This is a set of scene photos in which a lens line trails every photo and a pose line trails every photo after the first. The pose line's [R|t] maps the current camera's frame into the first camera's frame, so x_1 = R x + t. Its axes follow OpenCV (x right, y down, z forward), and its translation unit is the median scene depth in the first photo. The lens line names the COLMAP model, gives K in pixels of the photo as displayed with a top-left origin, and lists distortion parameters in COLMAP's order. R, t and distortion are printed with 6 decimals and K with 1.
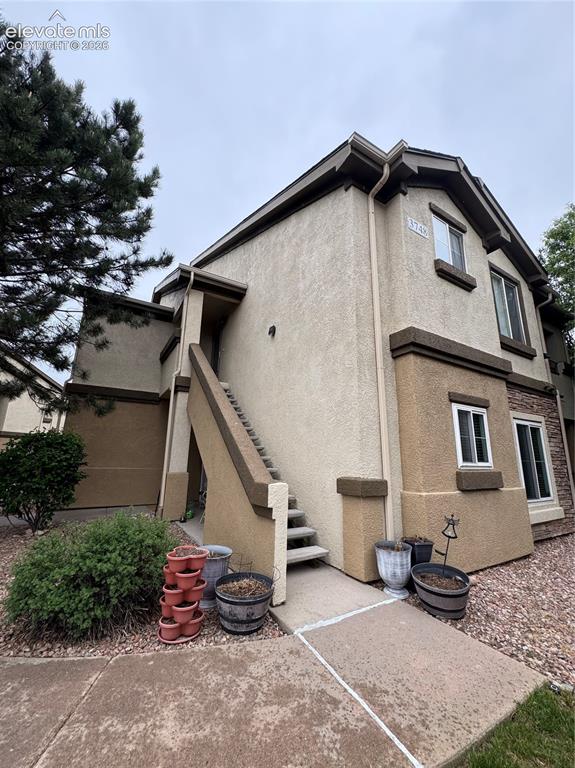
lens RADIAL K [[307.5, 0, 287.1], [0, 307.5, 383.6], [0, 0, 1]] dist [-0.004704, 0.000845]
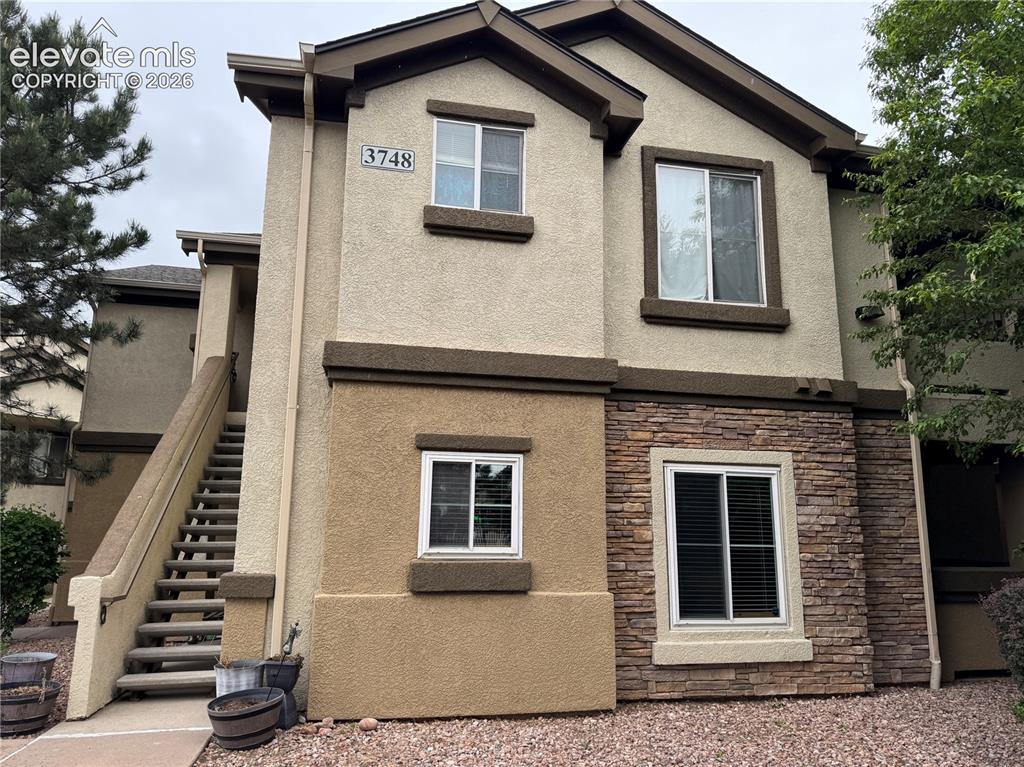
lens RADIAL K [[730.4, 0, 512.1], [0, 730.4, 385.3], [0, 0, 1]] dist [0.024995, -0.006558]
pose [[0.945296, -0.076949, -0.317009, 1.130488], [0.086063, 0.996179, 0.014828, -0.072245], [0.314657, -0.041299, 0.948307, -0.309431]]
